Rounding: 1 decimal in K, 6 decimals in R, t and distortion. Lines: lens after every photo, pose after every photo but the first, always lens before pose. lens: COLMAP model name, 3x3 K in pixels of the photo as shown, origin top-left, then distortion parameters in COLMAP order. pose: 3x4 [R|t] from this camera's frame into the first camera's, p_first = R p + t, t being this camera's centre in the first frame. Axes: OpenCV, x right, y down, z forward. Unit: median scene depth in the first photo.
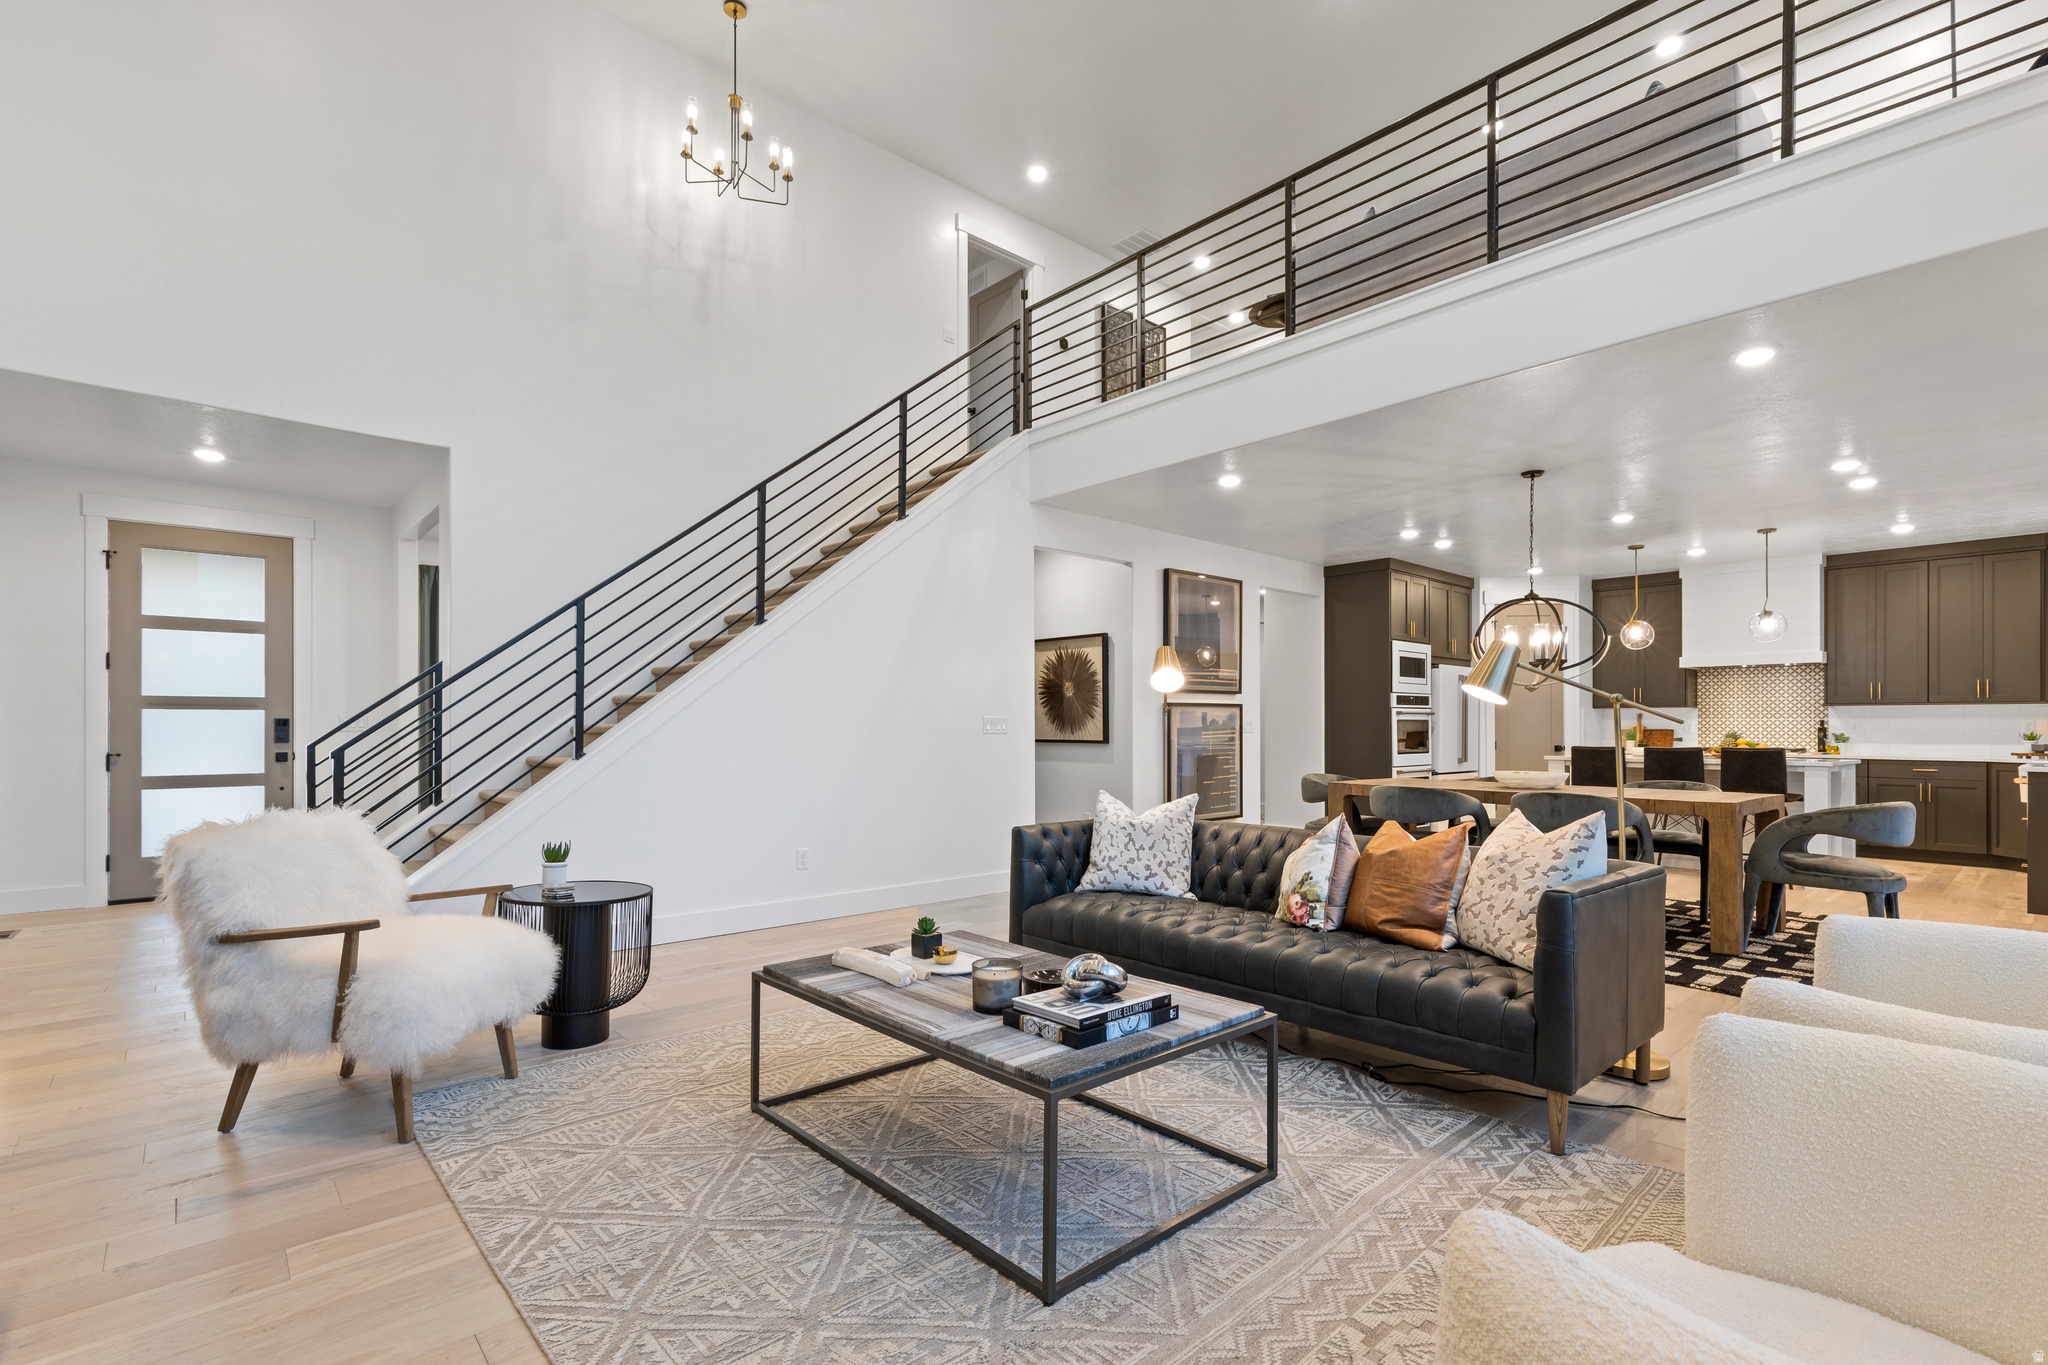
lens RADIAL K [[947.8, 0, 1043.6], [0, 947.8, 722.2], [0, 0, 1]] dist [0.012082, 0.000513]
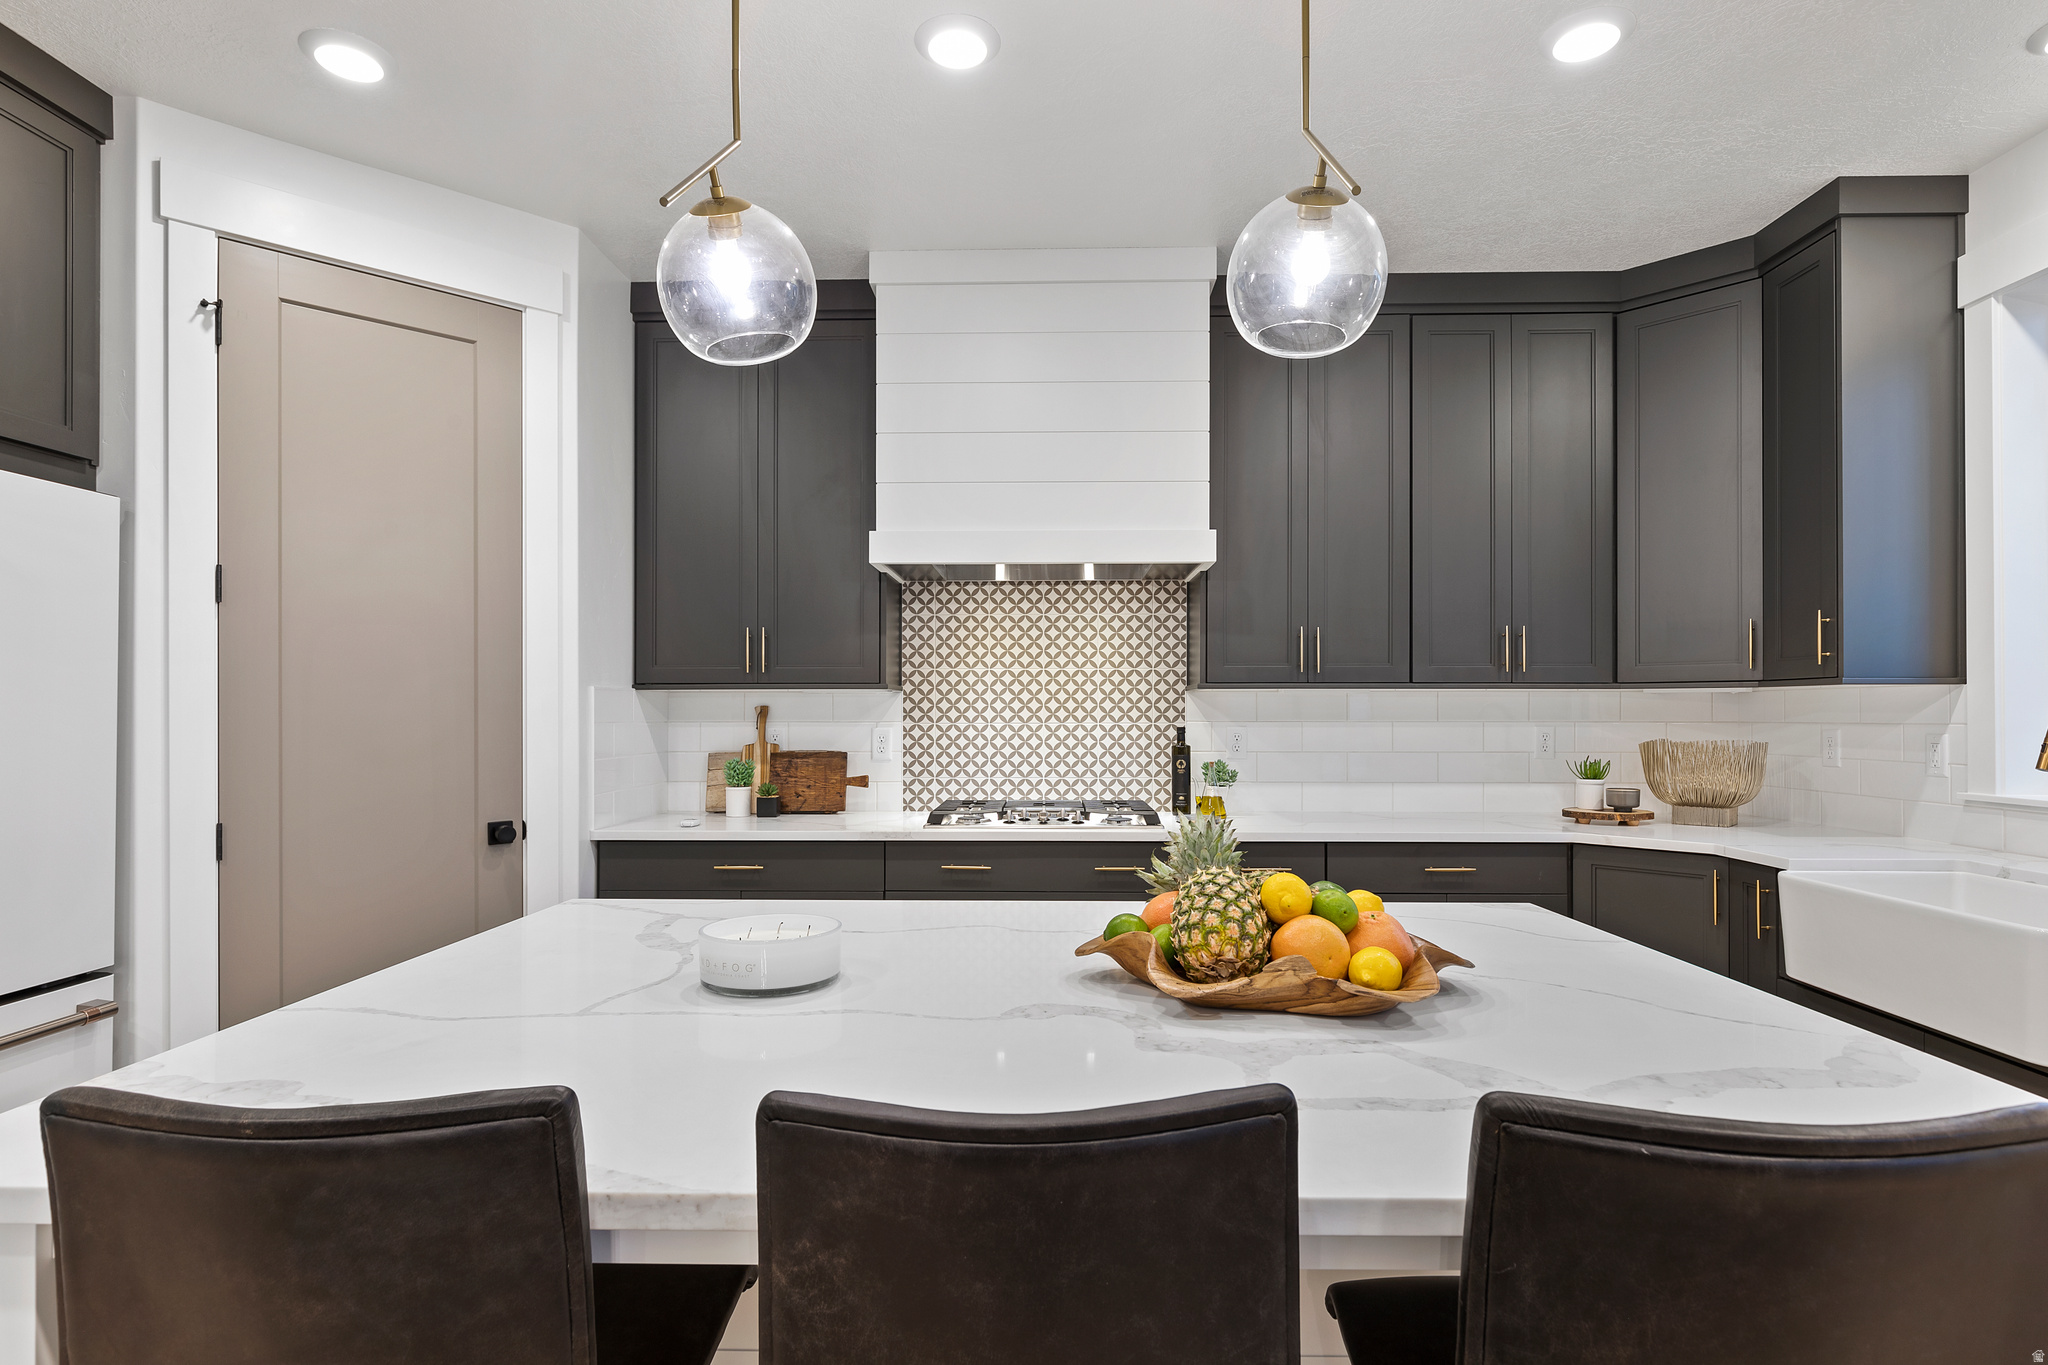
lens RADIAL K [[1100.4, 0, 1039.9], [0, 1100.4, 704.0], [0, 0, 1]] dist [0.032566, 0.000236]
pose [[0.698877, 0.007304, 0.715204, 0.480620], [-0.000943, 0.999956, -0.009291, -0.007212], [-0.715241, 0.005819, 0.698854, 0.759928]]
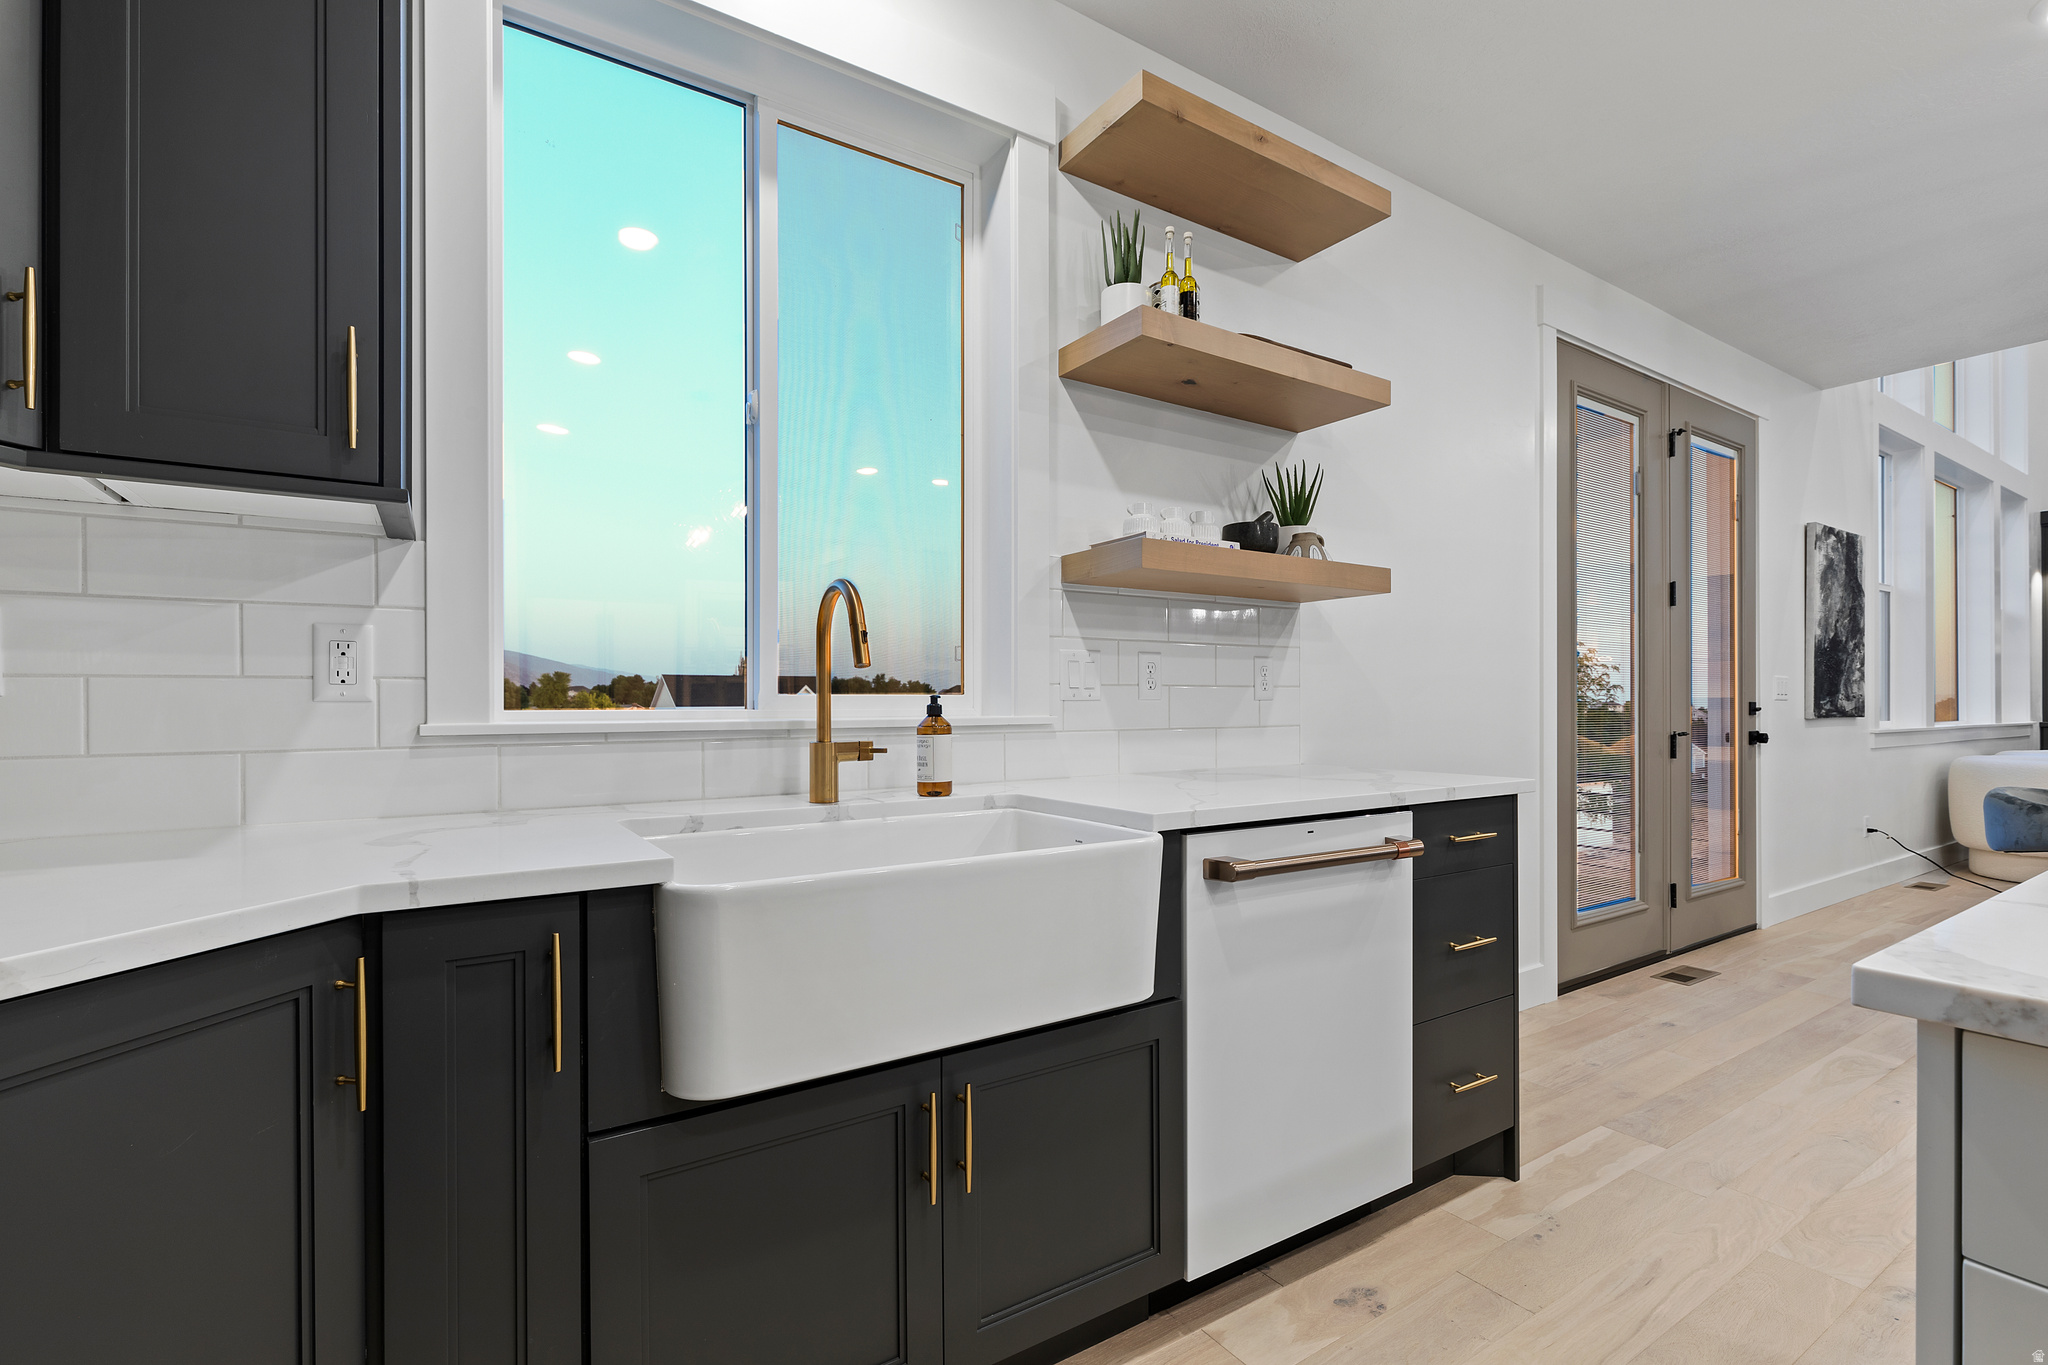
lens RADIAL K [[935.5, 0, 1043.0], [0, 935.5, 706.7], [0, 0, 1]] dist [0.001237, -0.001217]
pose [[-0.988119, 0.000626, 0.153690, 0.790661], [0.000620, 1.000000, -0.000085, 0.013602], [-0.153690, 0.000011, -0.988119, 0.948895]]
